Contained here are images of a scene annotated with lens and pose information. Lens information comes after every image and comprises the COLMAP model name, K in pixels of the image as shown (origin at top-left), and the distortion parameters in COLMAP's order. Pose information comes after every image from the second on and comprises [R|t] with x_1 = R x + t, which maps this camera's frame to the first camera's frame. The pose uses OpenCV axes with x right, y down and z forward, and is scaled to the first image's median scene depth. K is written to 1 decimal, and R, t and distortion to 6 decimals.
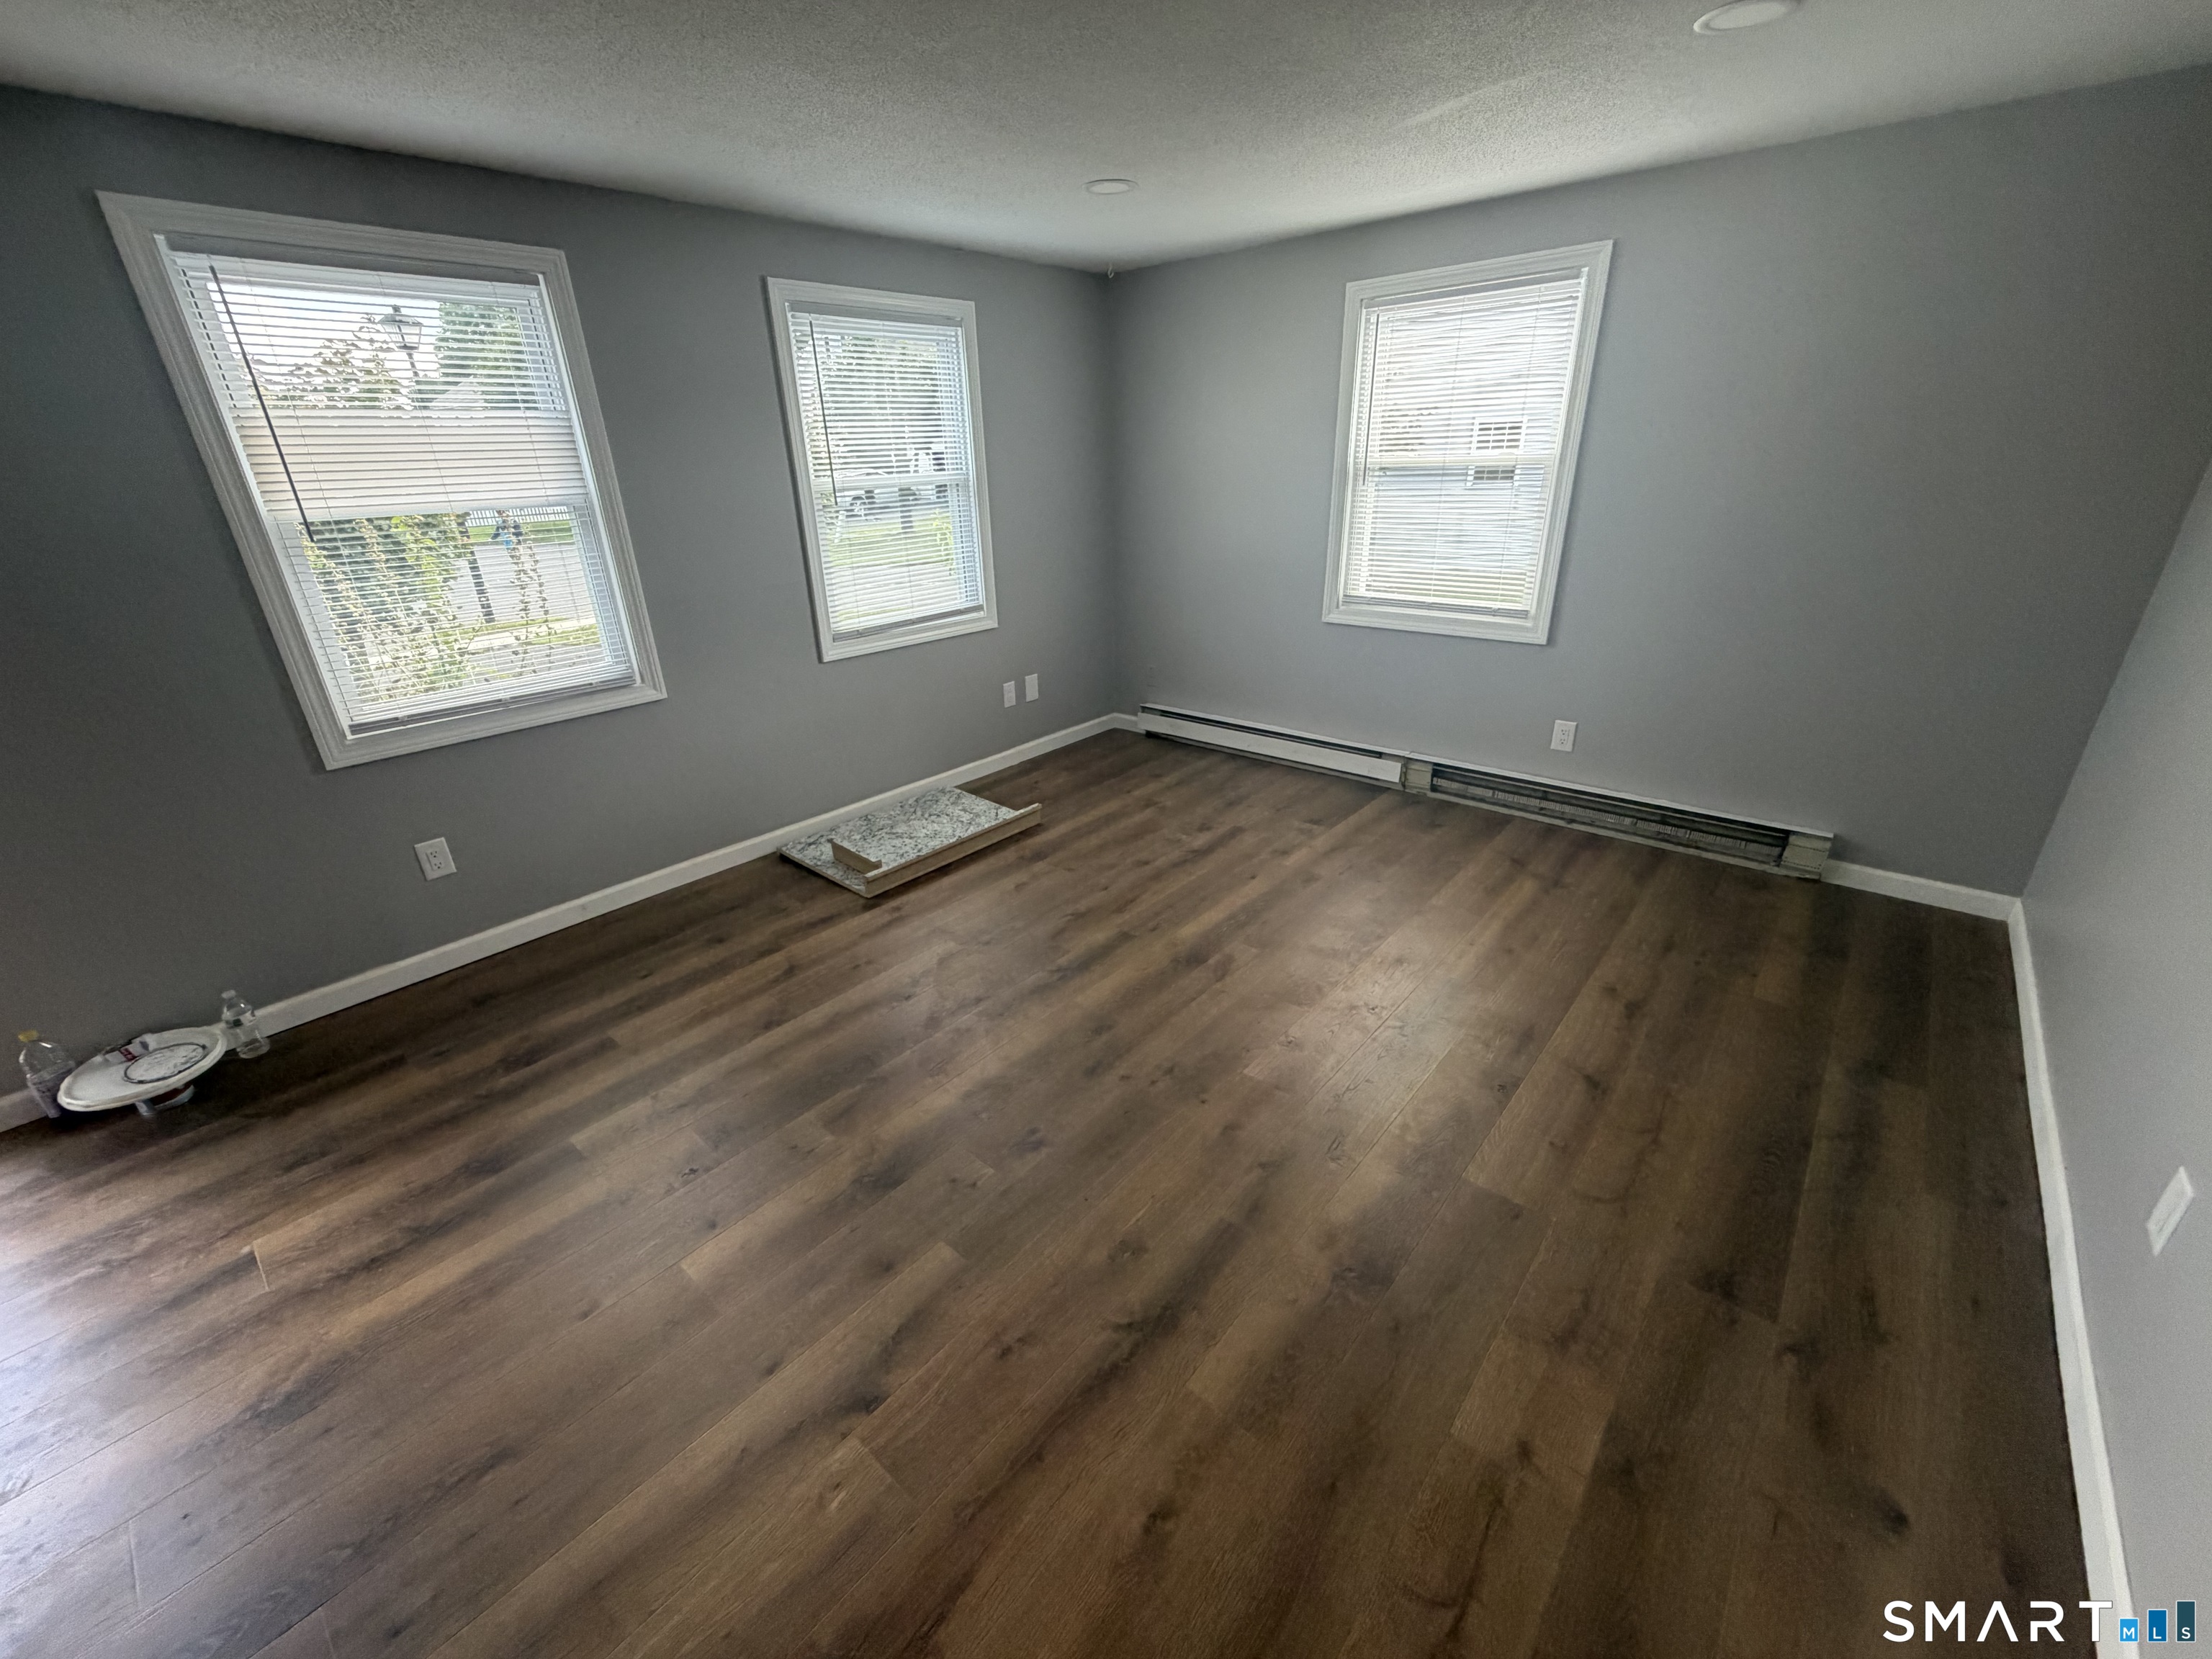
lens RADIAL K [[895.6, 0, 1106.0], [0, 895.6, 829.5], [0, 0, 1]] dist [-0.003502, 0.000279]
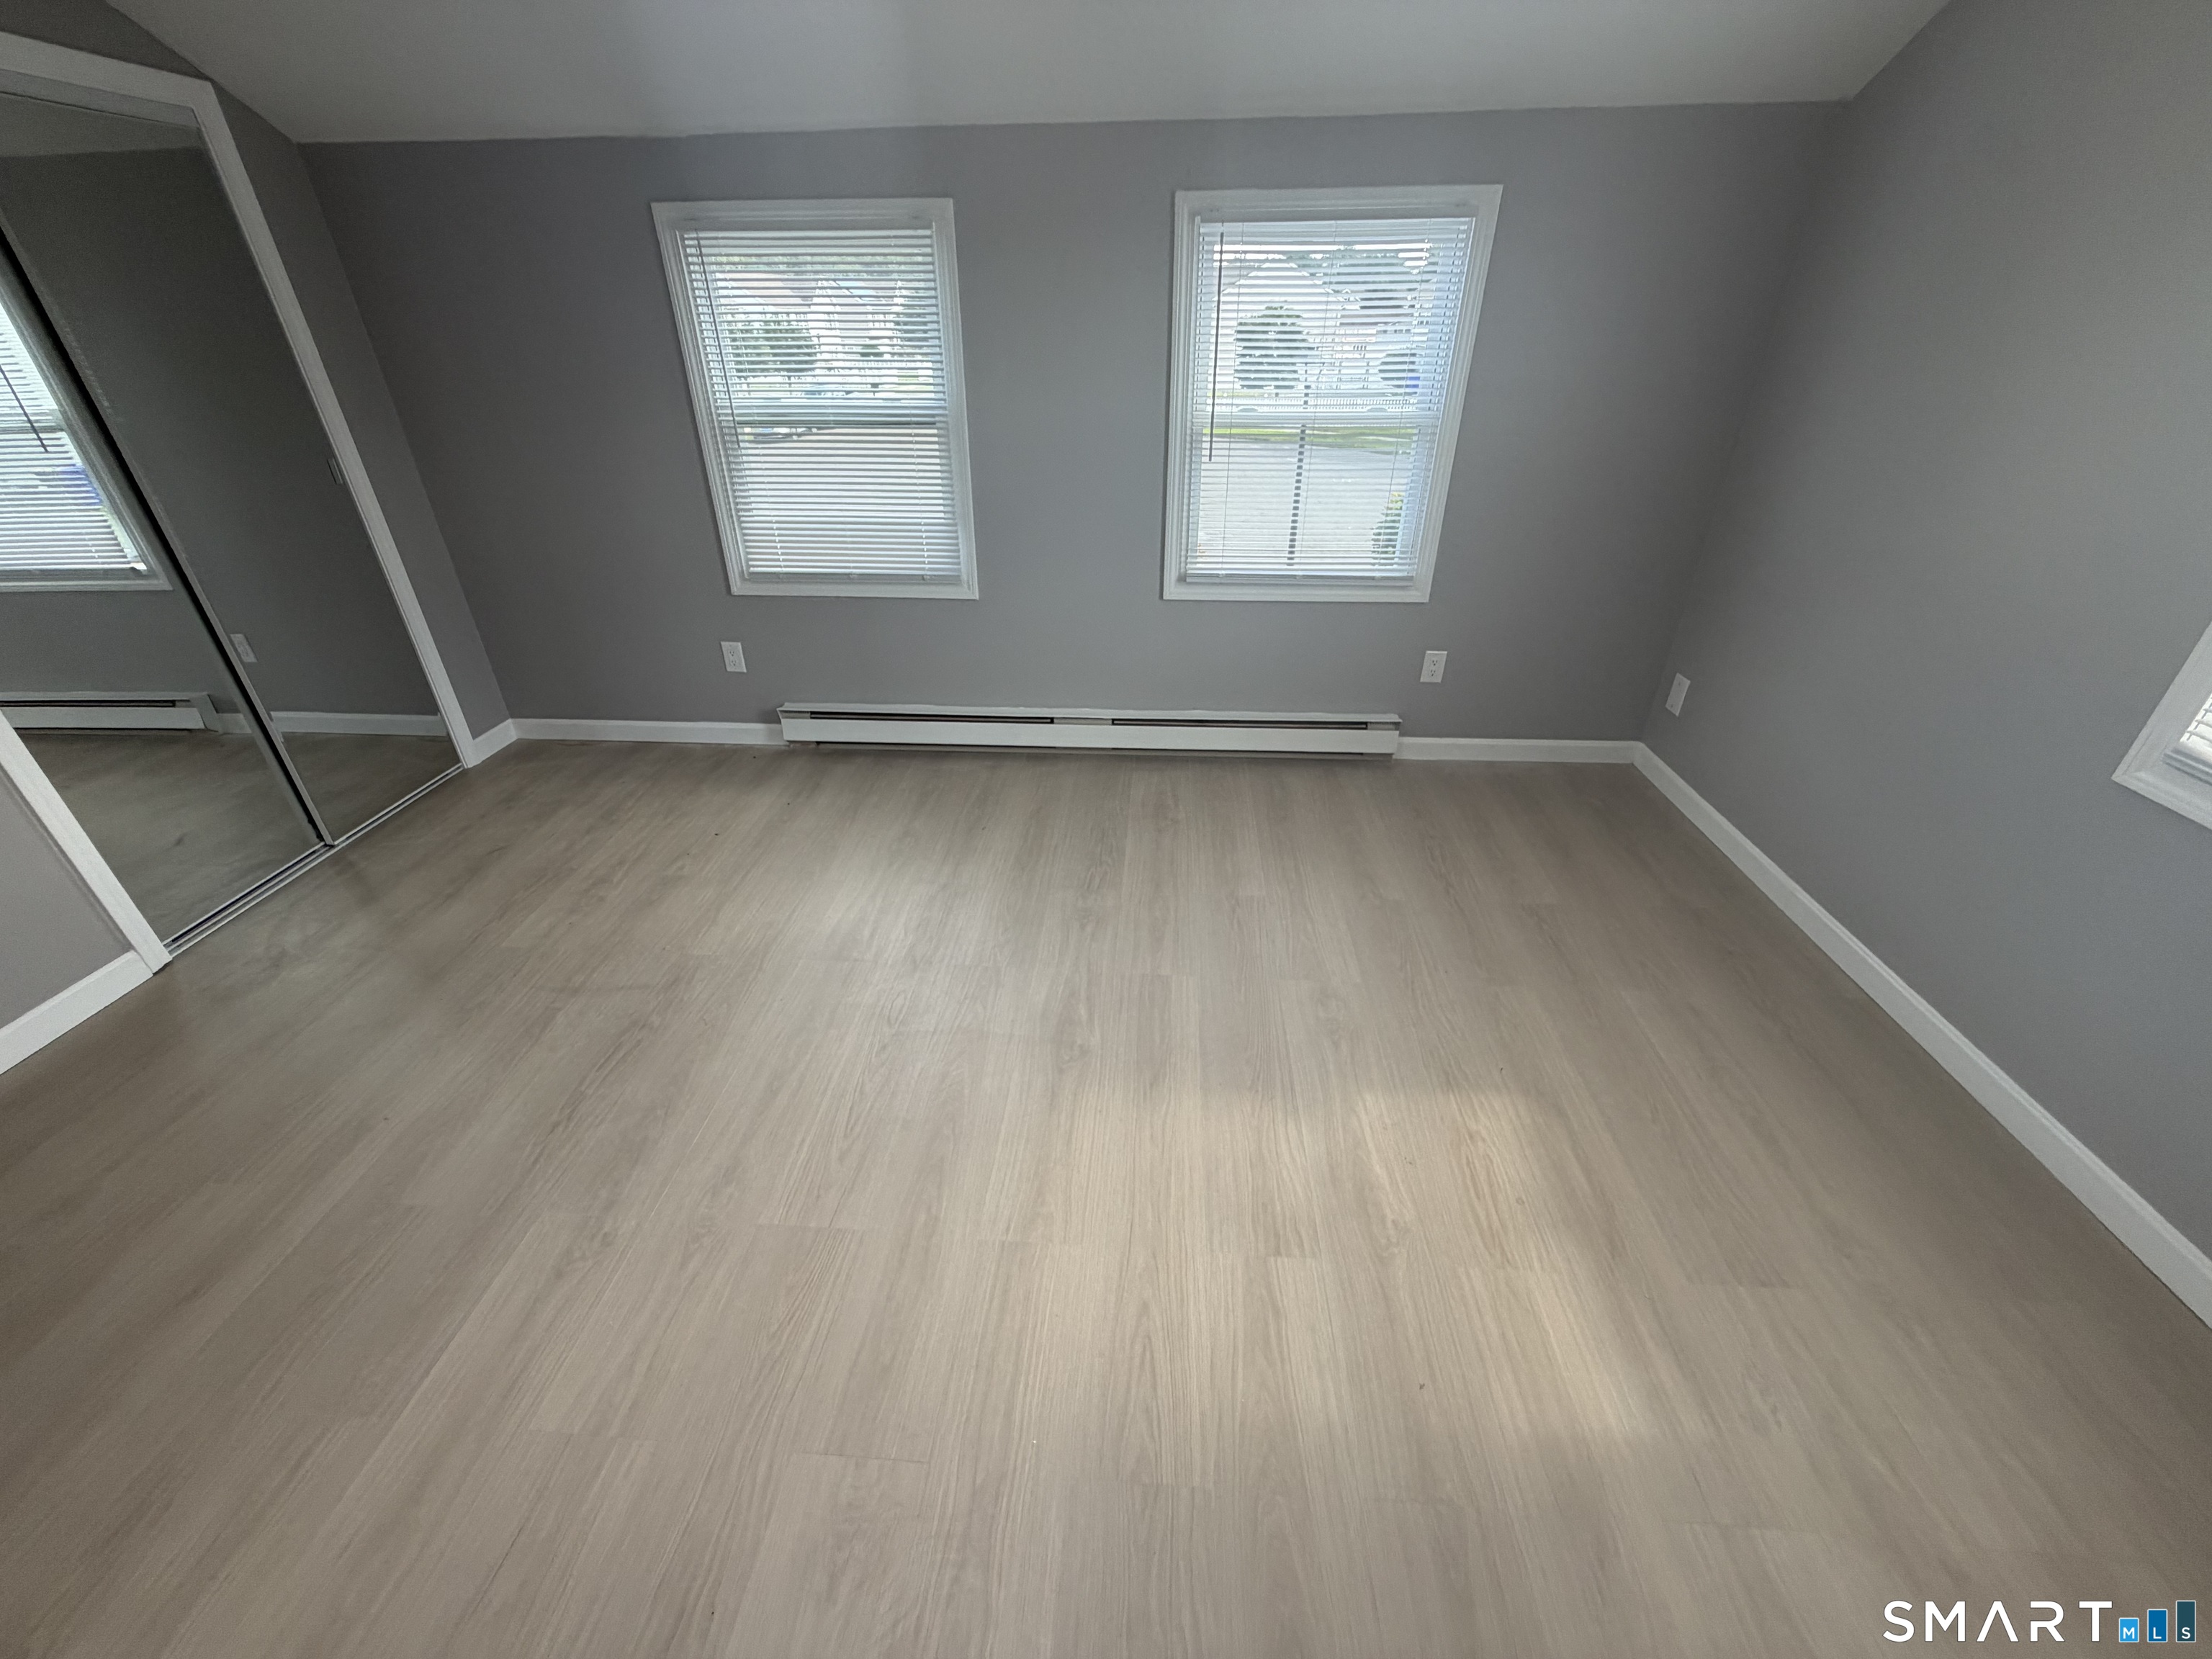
lens RADIAL K [[830.3, 0, 1135.9], [0, 830.3, 834.2], [0, 0, 1]] dist [-0.001125, -0.000223]
pose [[0.599726, 0.395040, -0.695896, 0.930456], [-0.324293, 0.915018, 0.239951, -0.351546], [0.731548, 0.081769, 0.676869, 0.808706]]
